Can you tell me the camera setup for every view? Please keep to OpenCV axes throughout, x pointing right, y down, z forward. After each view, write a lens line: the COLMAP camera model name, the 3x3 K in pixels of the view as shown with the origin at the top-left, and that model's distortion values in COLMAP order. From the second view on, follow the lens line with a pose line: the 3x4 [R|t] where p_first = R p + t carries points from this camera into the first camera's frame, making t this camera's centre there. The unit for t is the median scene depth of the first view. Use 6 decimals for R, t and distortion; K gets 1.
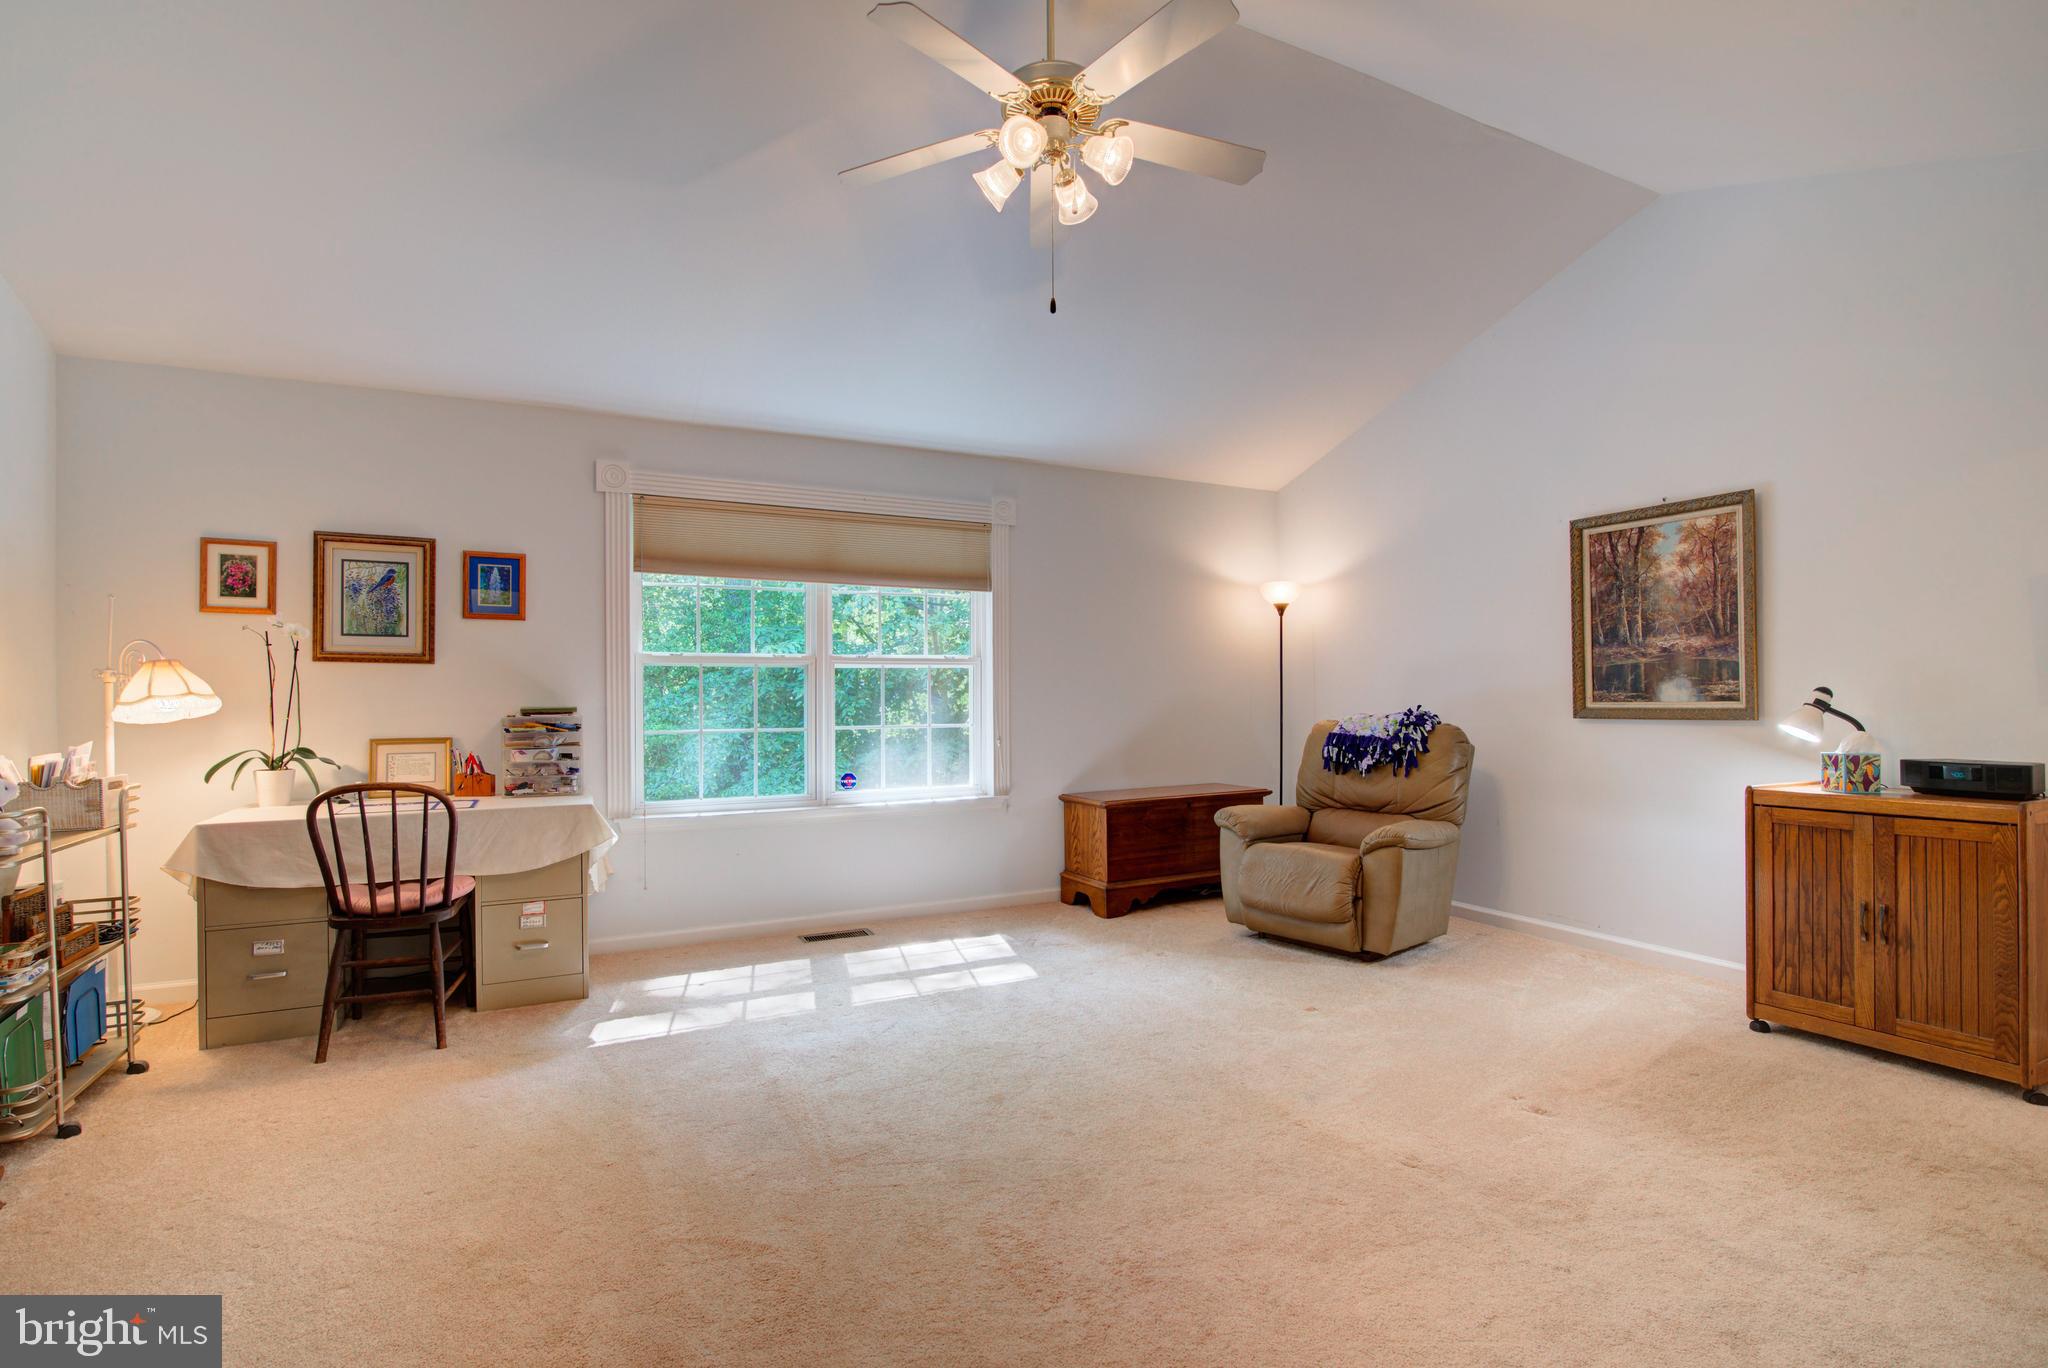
lens RADIAL K [[930.8, 0, 1025.3], [0, 930.8, 694.5], [0, 0, 1]] dist [-0.019855, 0.001376]
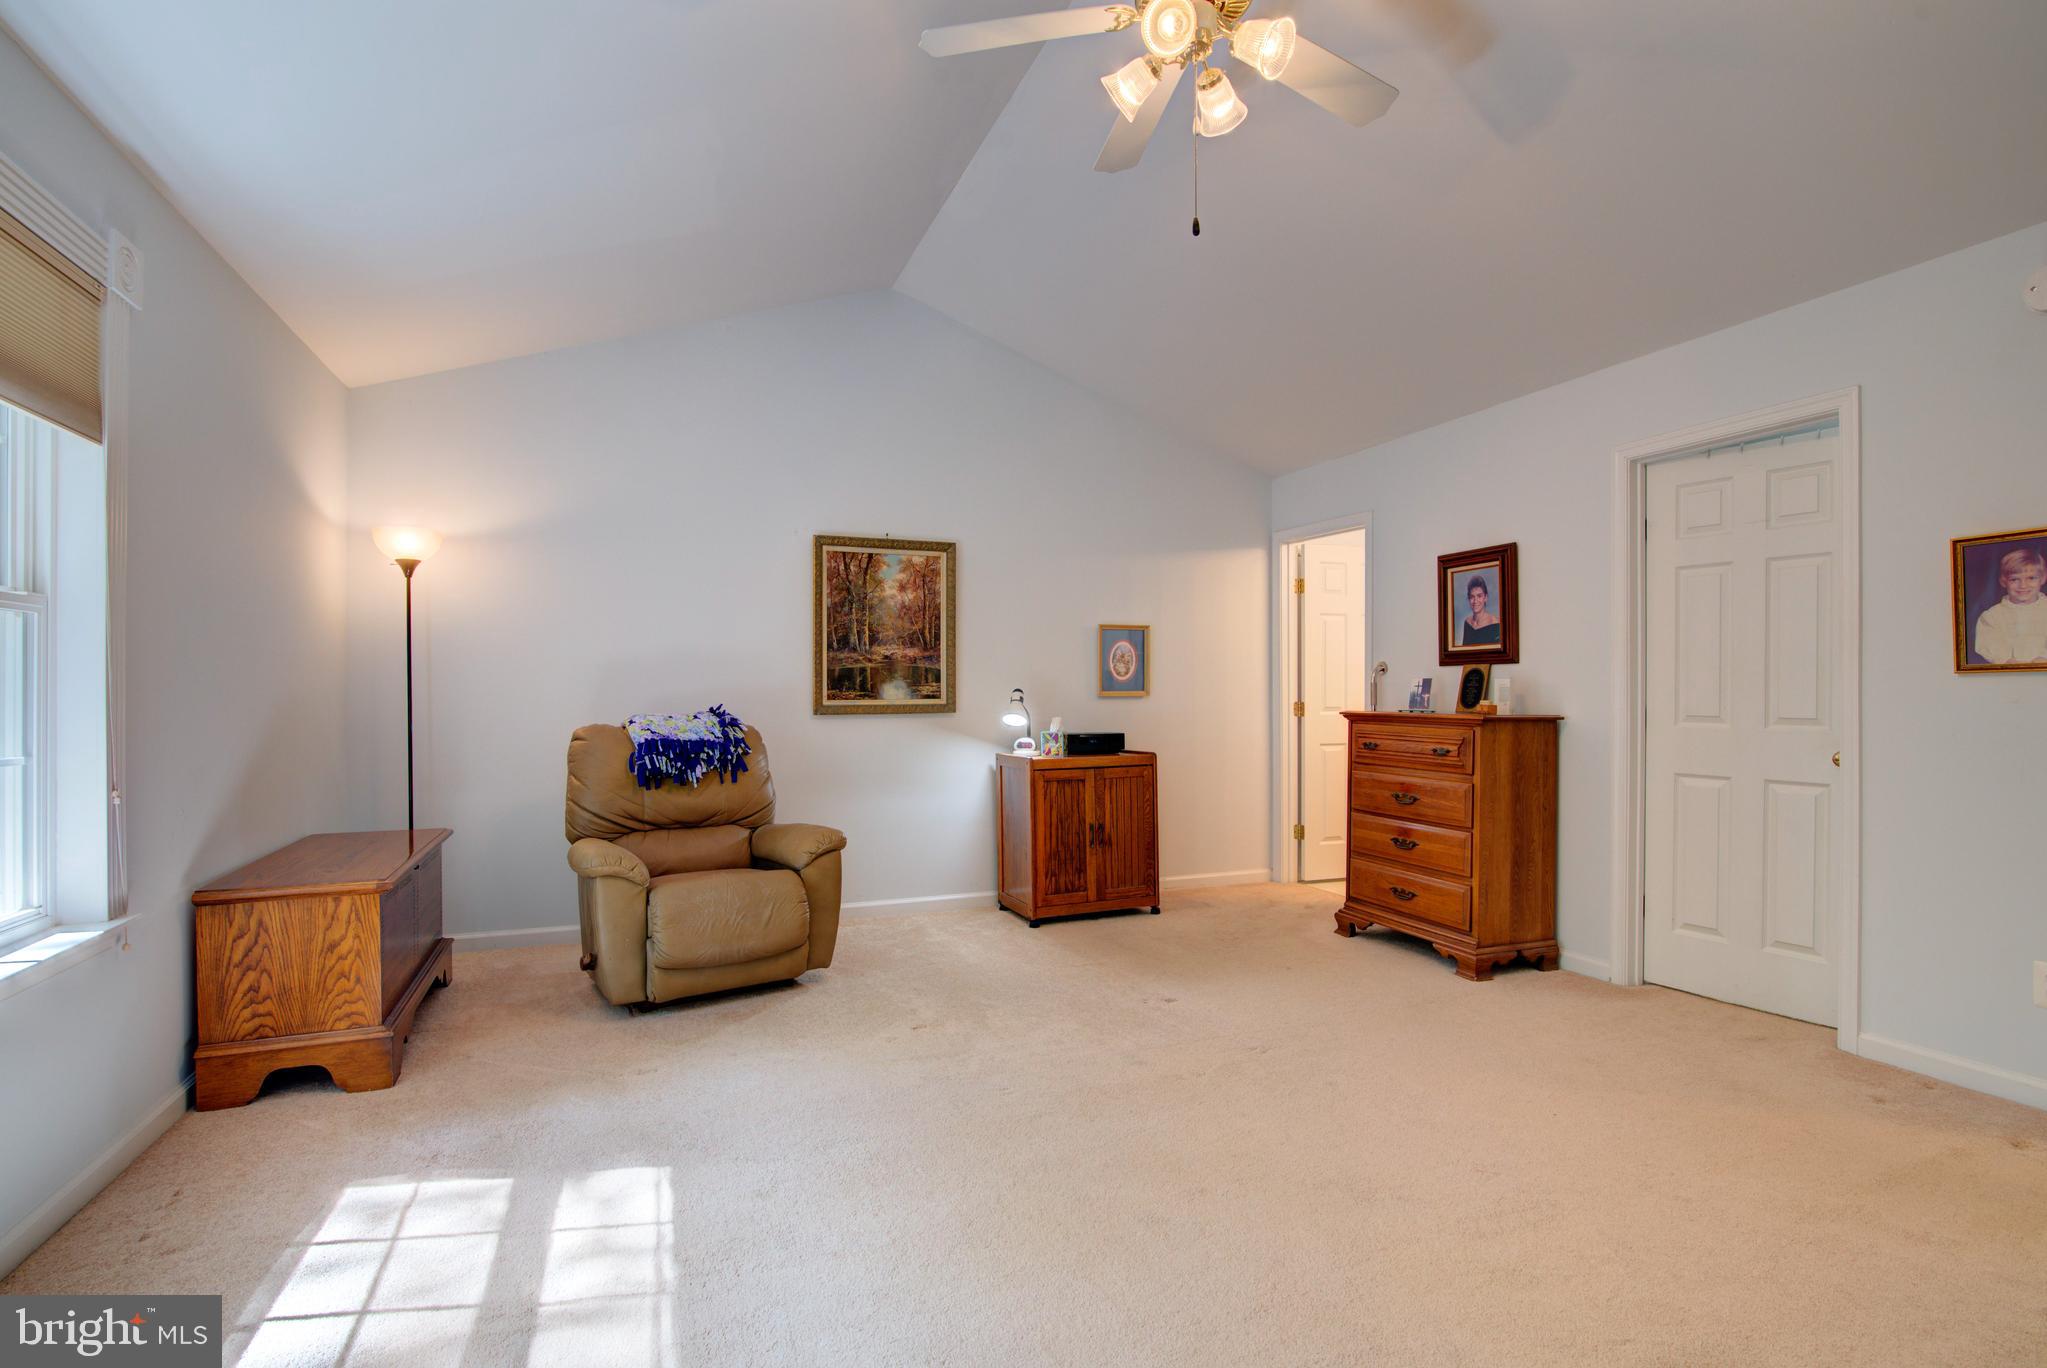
lens RADIAL K [[930.3, 0, 1024.8], [0, 930.3, 694.5], [0, 0, 1]] dist [-0.019855, 0.001376]
pose [[0.112376, 0.006521, 0.993644, -0.512413], [0.000274, 0.999978, -0.006593, 0.009380], [-0.993666, 0.001013, 0.112372, 0.674997]]
